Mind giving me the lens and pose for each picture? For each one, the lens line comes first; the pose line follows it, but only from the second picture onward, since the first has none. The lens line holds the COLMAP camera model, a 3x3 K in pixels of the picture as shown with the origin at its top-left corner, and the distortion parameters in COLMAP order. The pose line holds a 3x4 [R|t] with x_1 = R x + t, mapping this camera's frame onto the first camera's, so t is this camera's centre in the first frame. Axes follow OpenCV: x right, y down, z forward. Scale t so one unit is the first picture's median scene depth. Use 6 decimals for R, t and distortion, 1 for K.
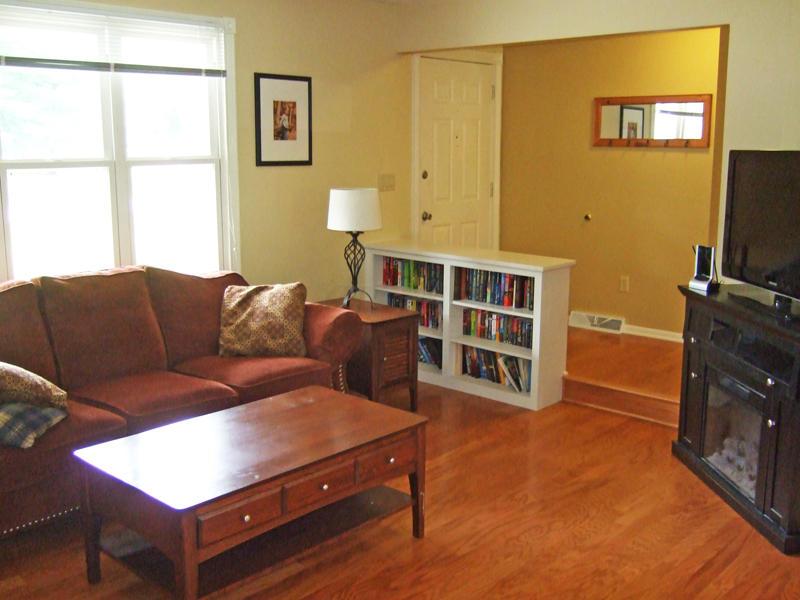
lens RADIAL K [[853.4, 0, 400.5], [0, 853.4, 298.7], [0, 0, 1]] dist [-0.023009, 0.000000]
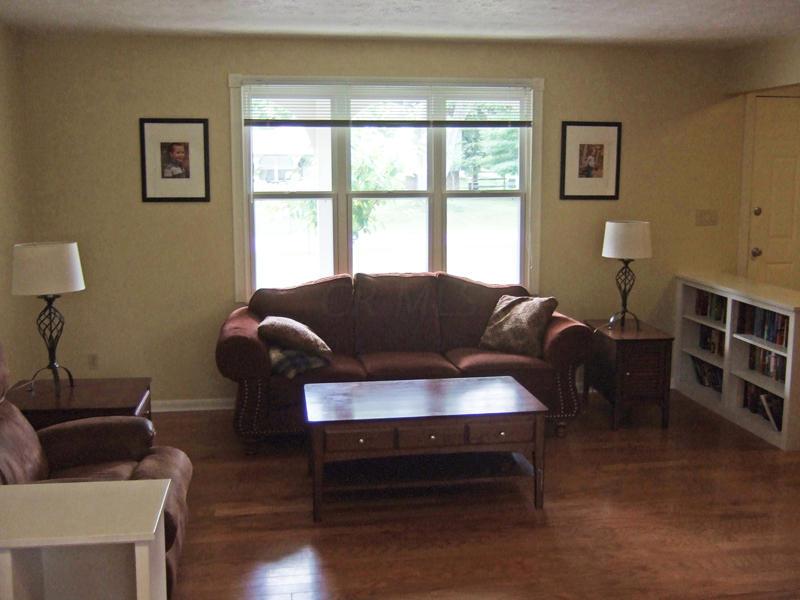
lens RADIAL K [[853.4, 0, 400.3], [0, 853.4, 301.1], [0, 0, 1]] dist [-0.023009, 0.000000]
pose [[0.777090, 0.091244, -0.622741, 0.415153], [-0.112565, 0.993631, 0.005121, 0.003867], [0.619242, 0.066119, 0.782411, -0.056338]]
